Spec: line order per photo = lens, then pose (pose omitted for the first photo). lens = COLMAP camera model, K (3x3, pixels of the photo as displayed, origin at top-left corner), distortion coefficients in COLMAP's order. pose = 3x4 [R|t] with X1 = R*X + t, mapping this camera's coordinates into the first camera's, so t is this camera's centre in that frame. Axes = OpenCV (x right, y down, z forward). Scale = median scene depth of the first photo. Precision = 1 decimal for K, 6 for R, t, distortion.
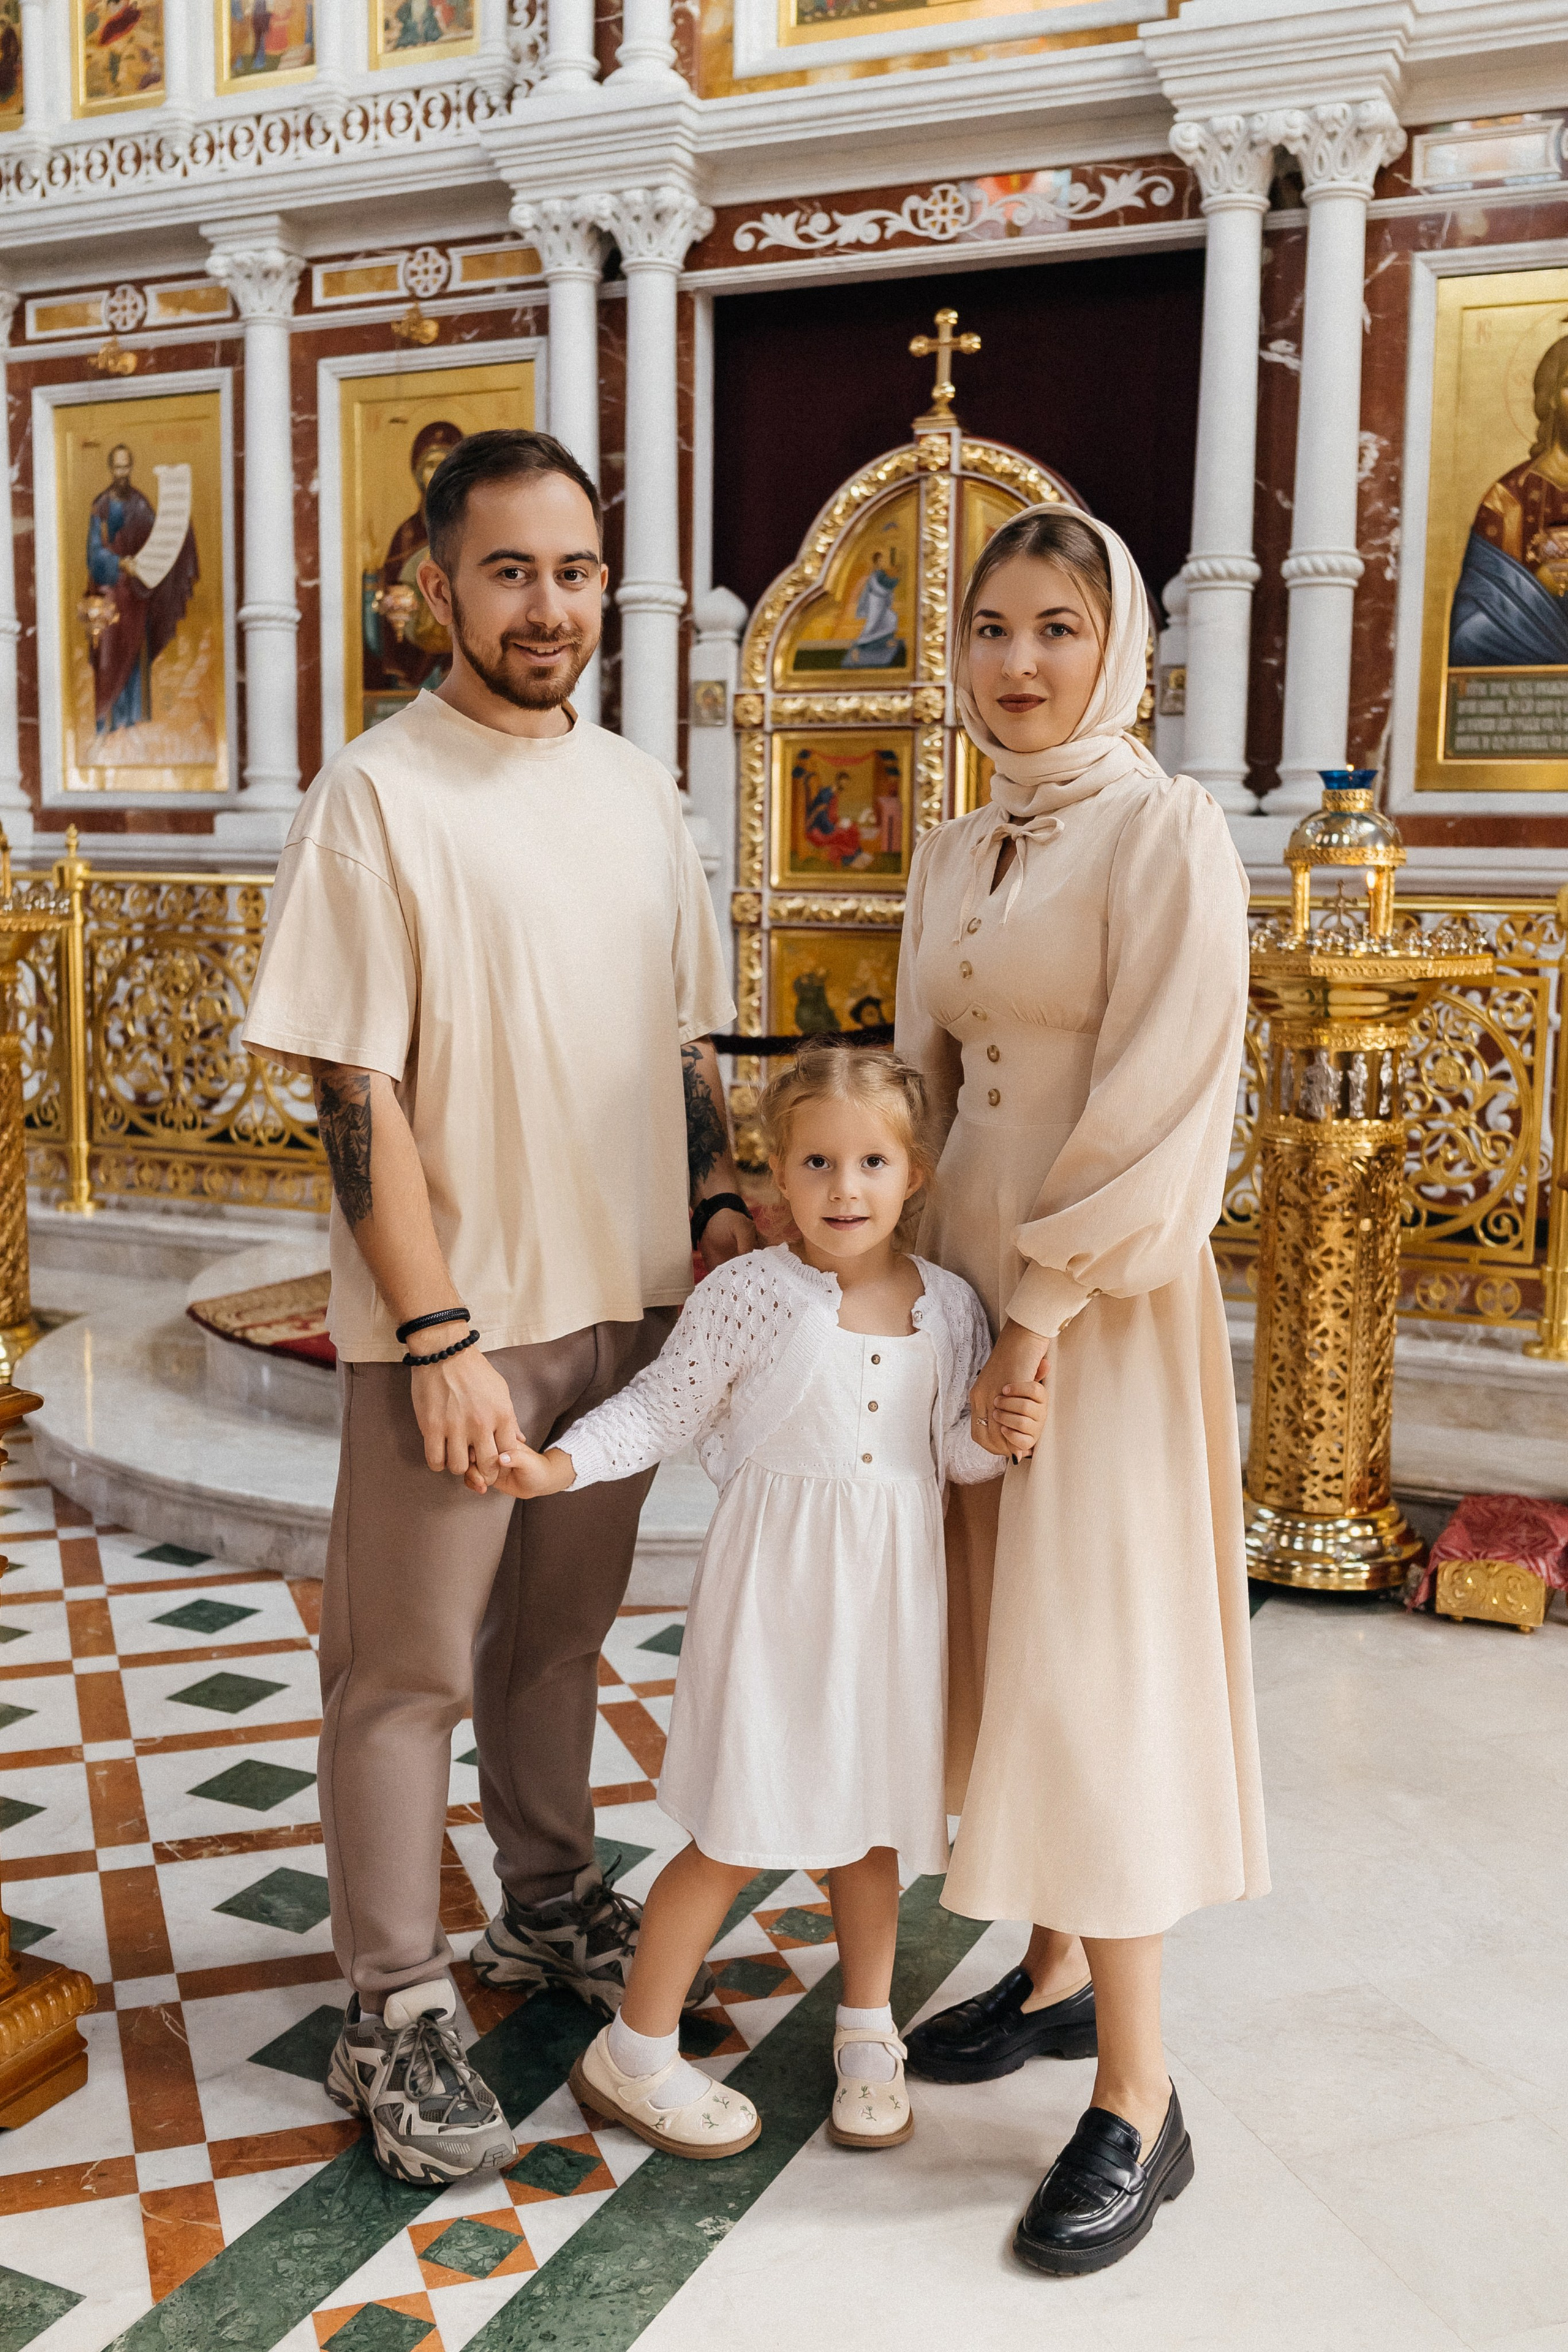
lens RADIAL K [[2293.6, 0, 785.1], [0, 2293.6, 1156.4], [0, 0, 1]] dist [0.007605, -0.085340]
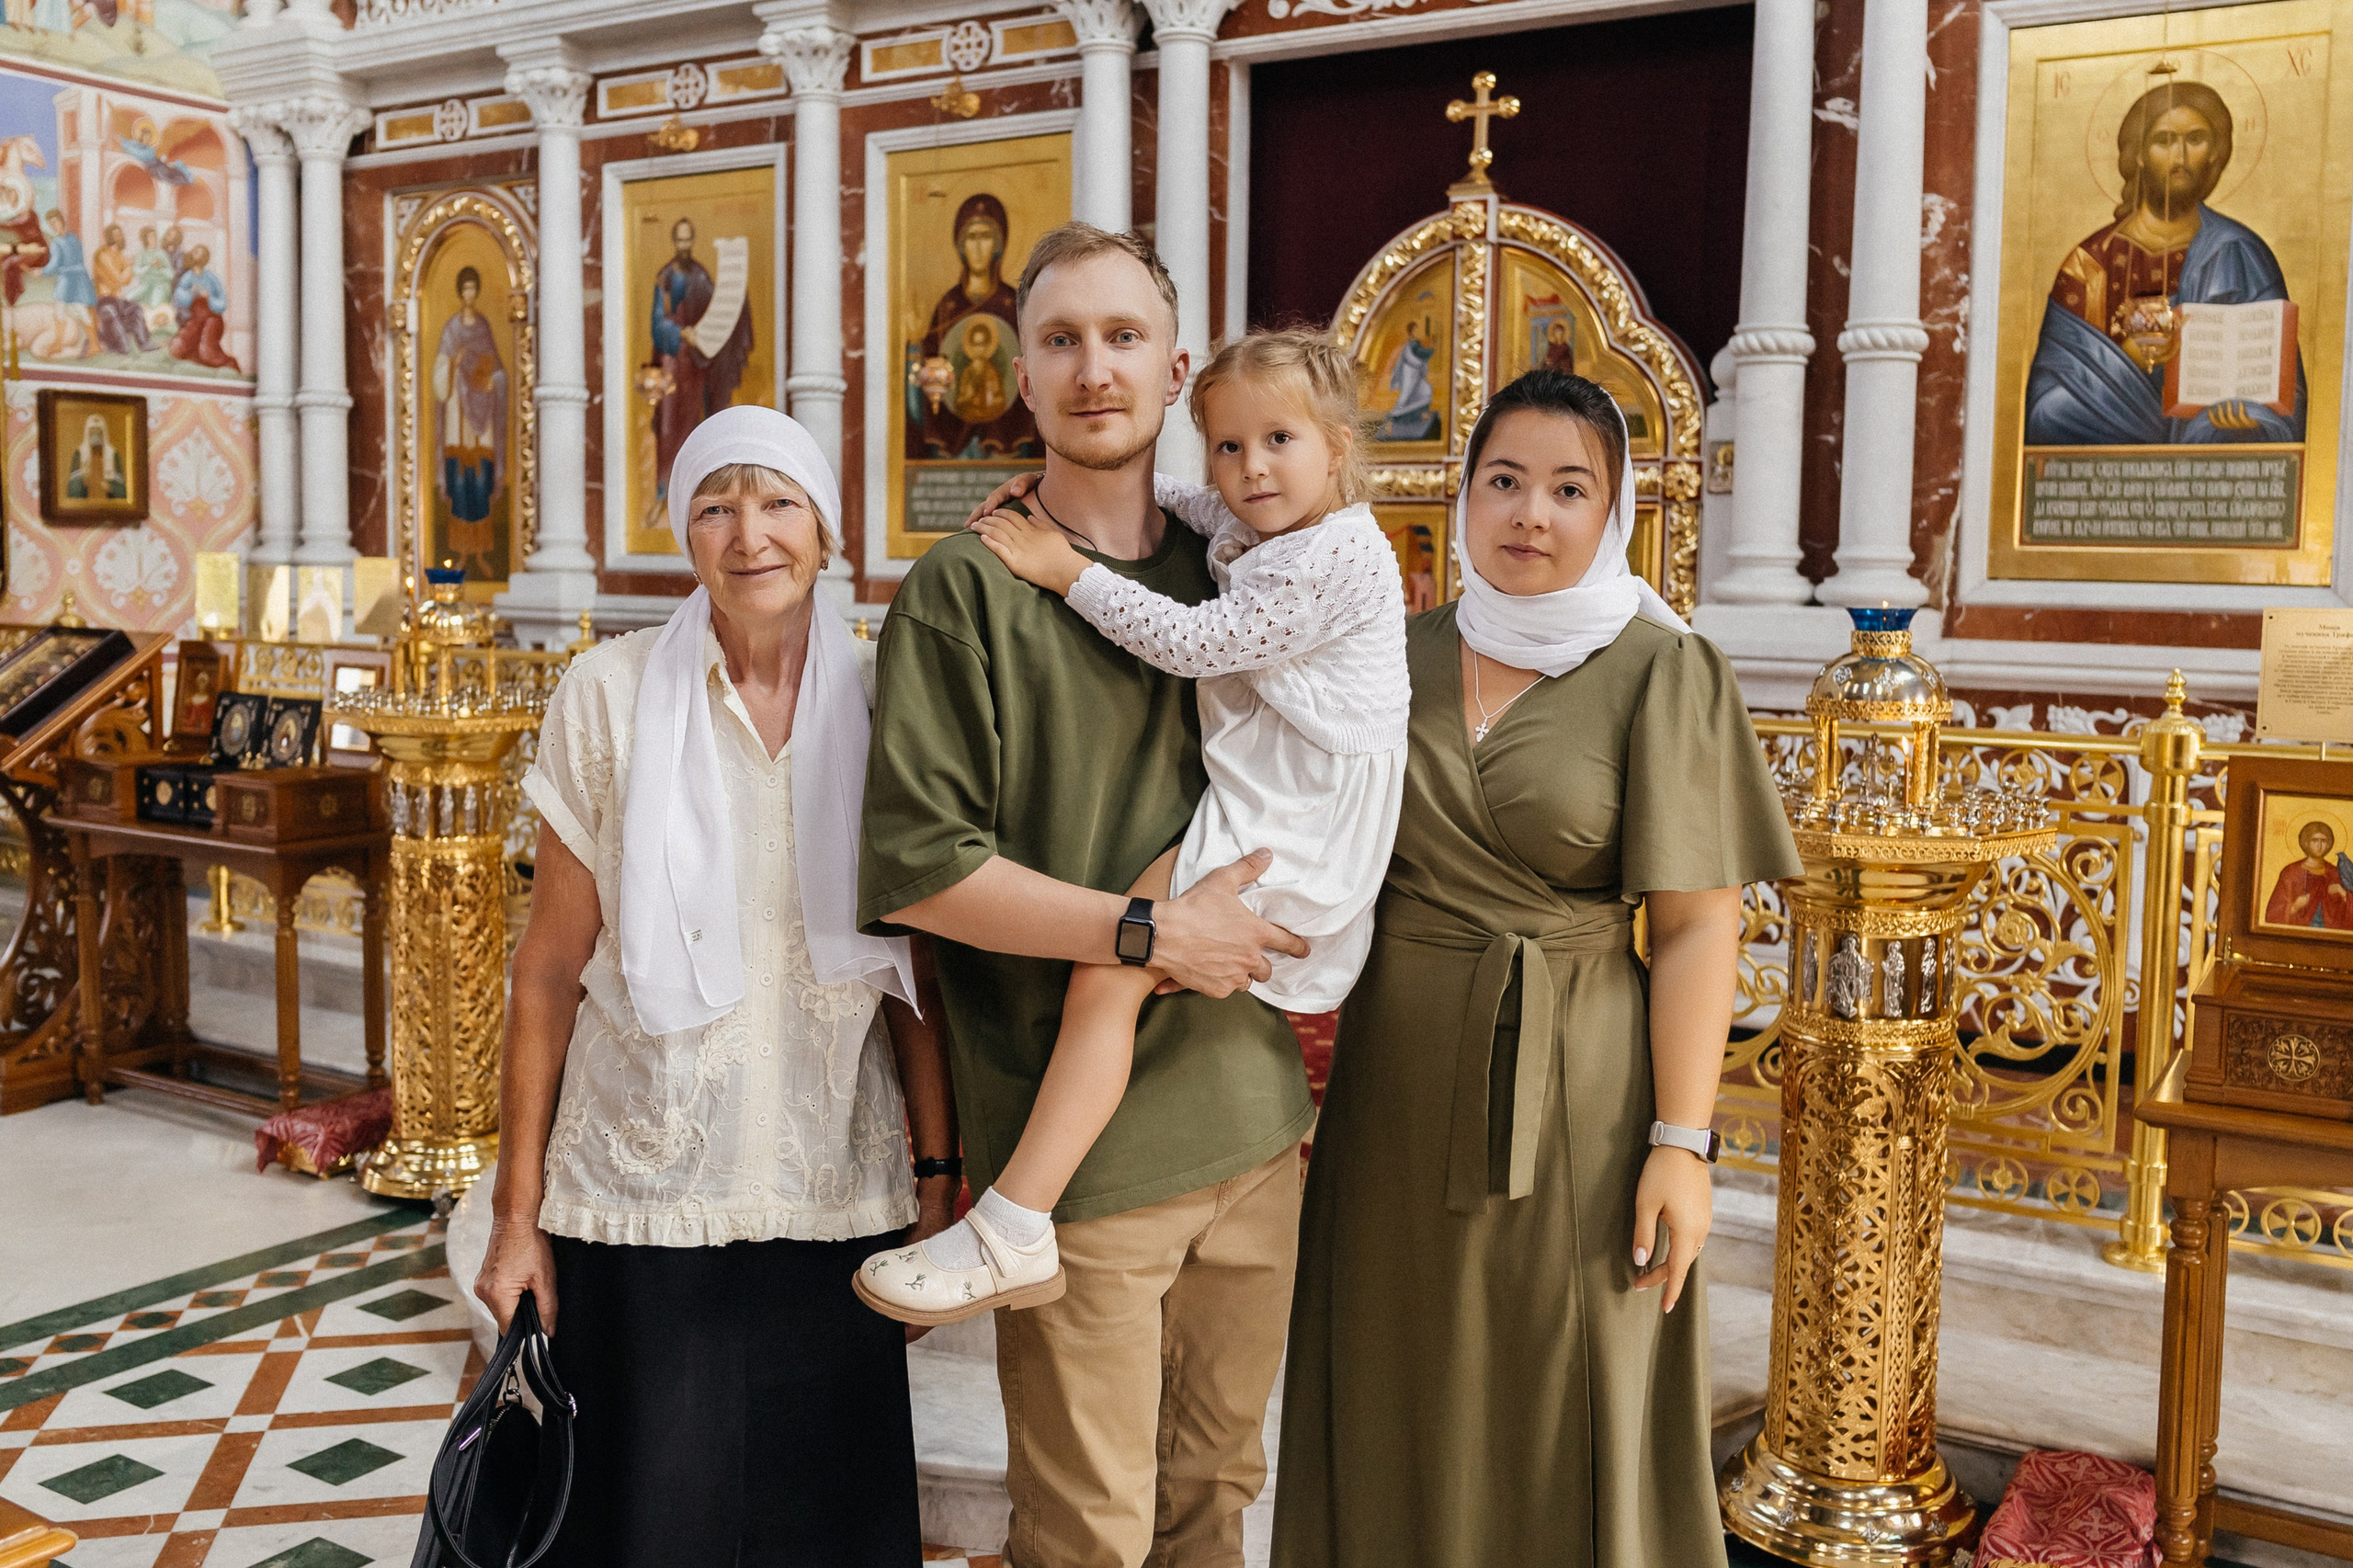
lens RADIAL K [[2116.8, 0, 1174.6], [0, 2116.8, 722.6], [0, 0, 1]] dist [0.013016, -0.097111]
pose [[0.993187, 0.010517, -0.116059, 0.046895], [-0.016134, 0.998738, -0.047569, -0.052530], [0.115412, 0.049118, 0.992103, 0.116560]]
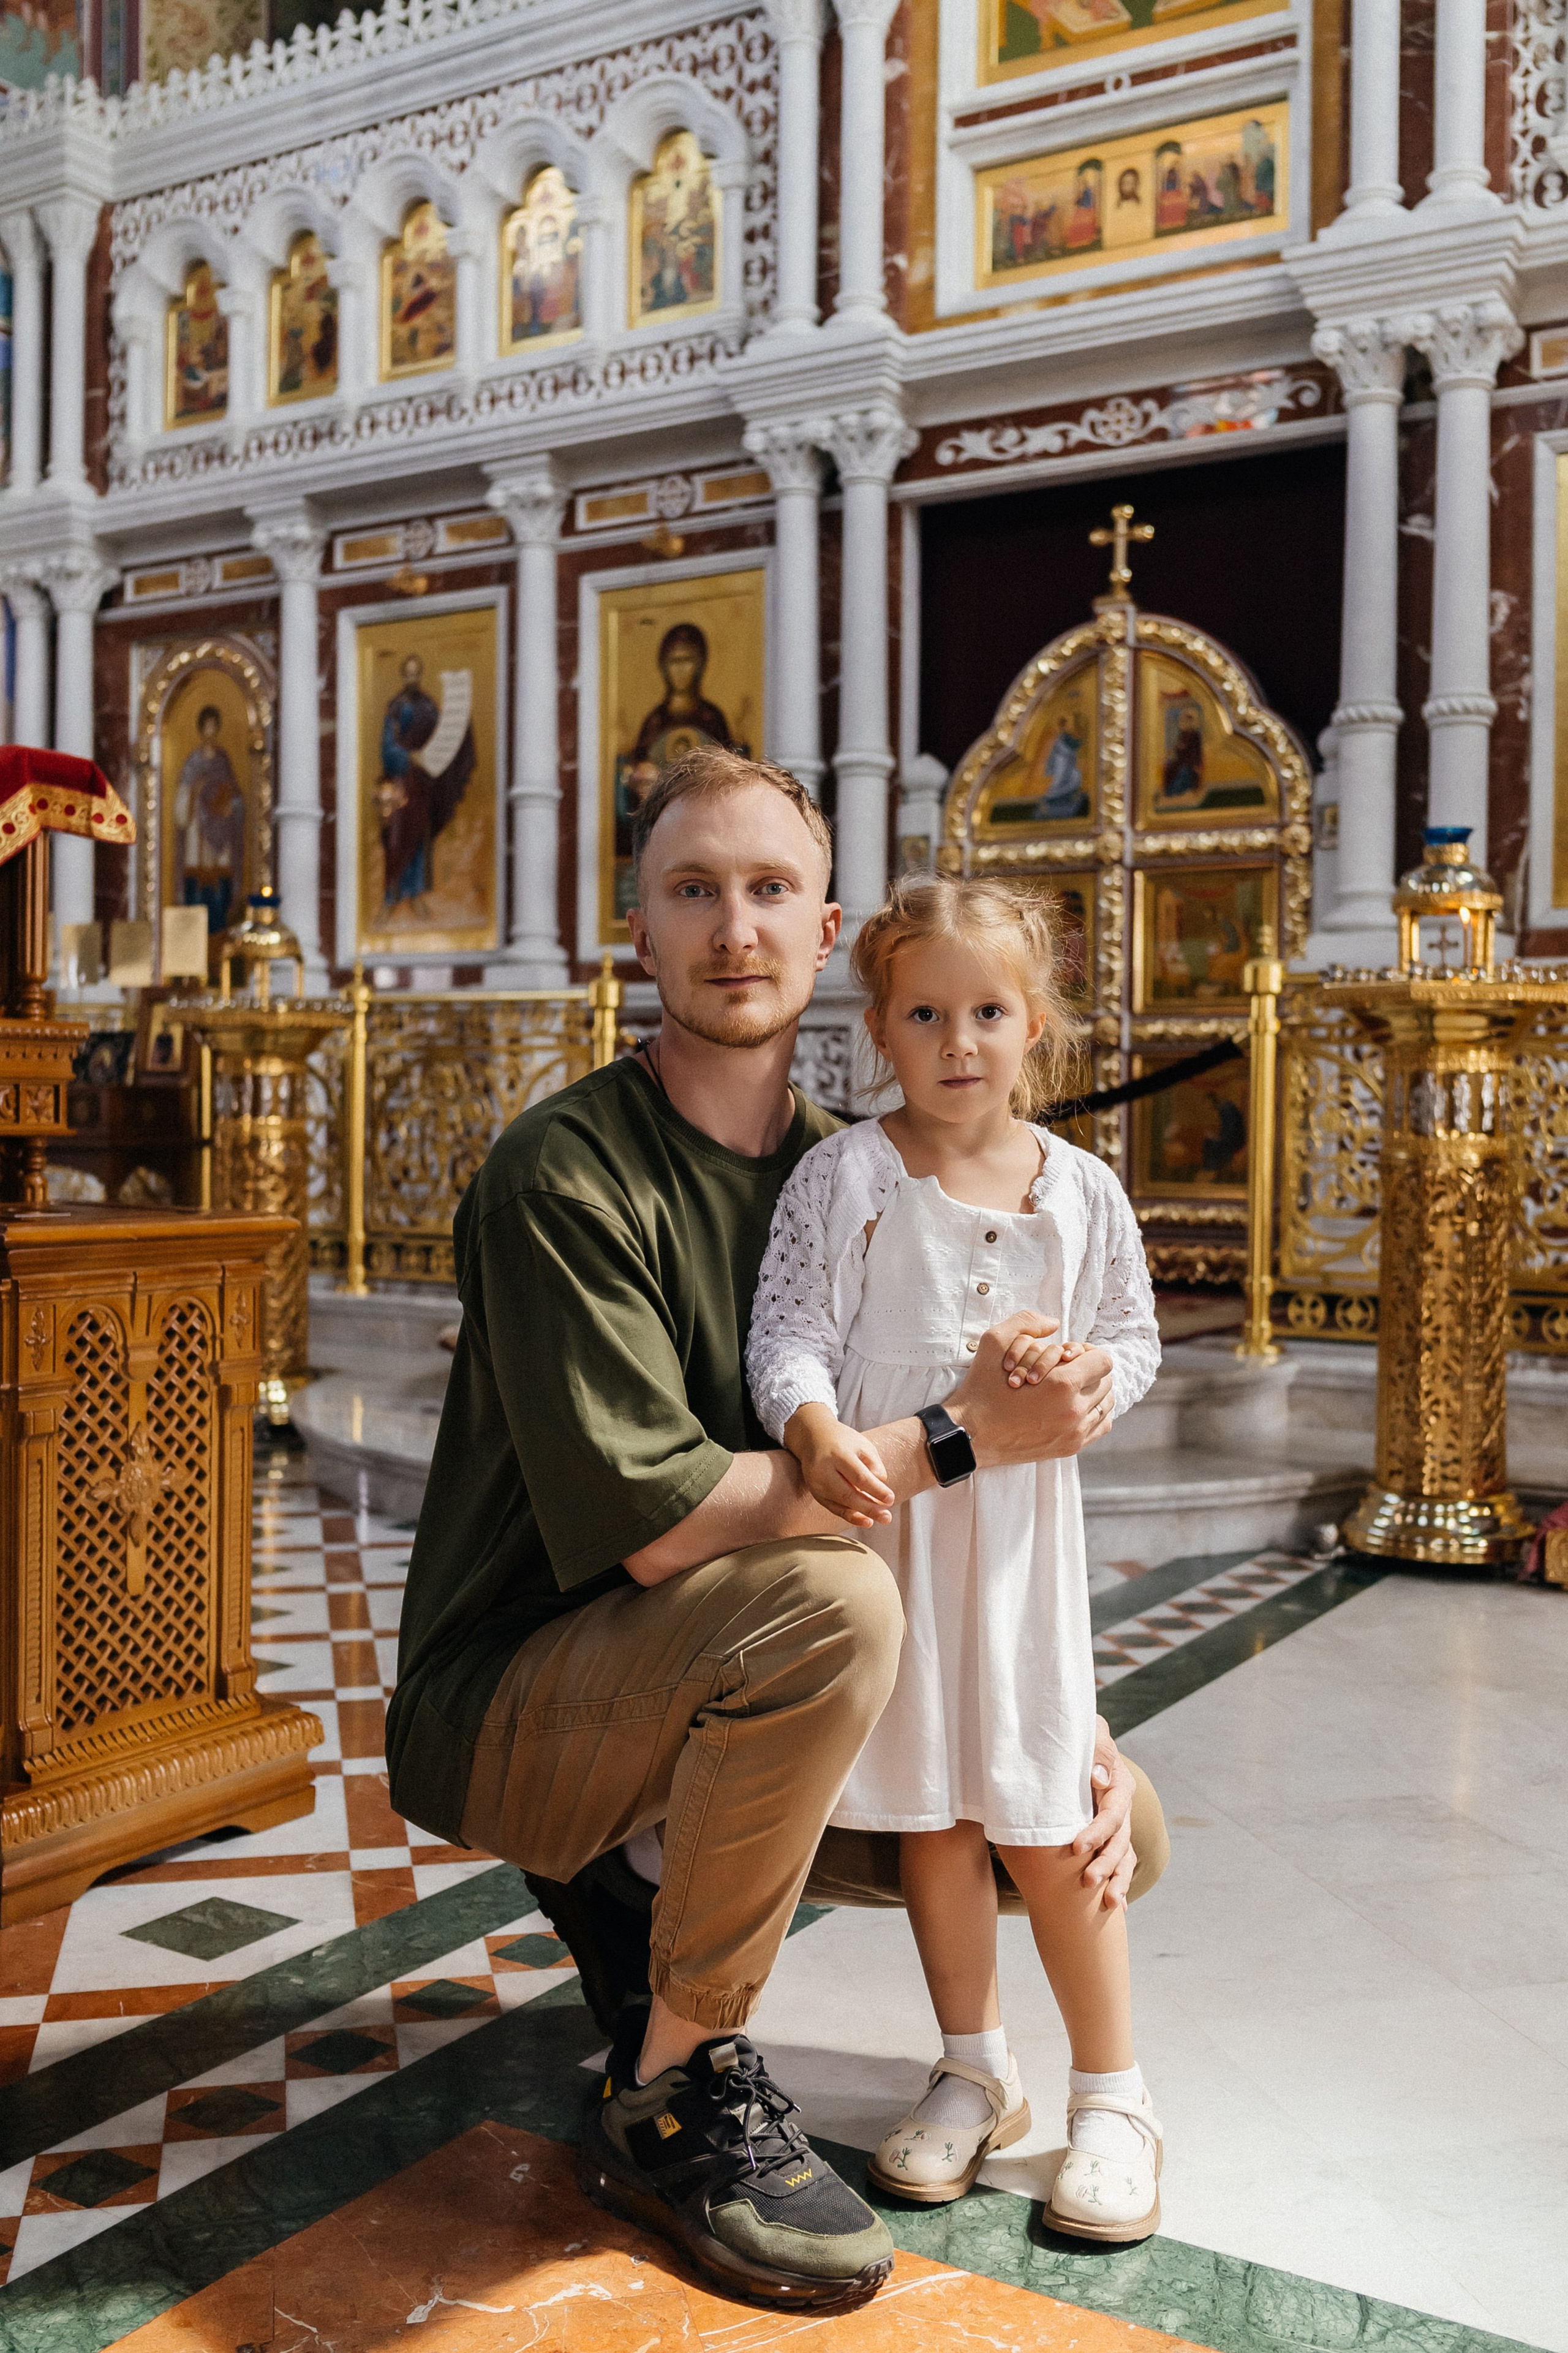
lens RADIAL K [[2188.3, 0, 809.8], [0, 2188.3, 1158.0], [0, 0, 1]] dist [0.034346, -0.164323]
pose [[0.994767, -0.002078, -0.102145, 0.026417], [-0.009190, 0.993921, -0.109715, 0.072243], [0.101752, 0.110079, 0.988701, -0.054354]]
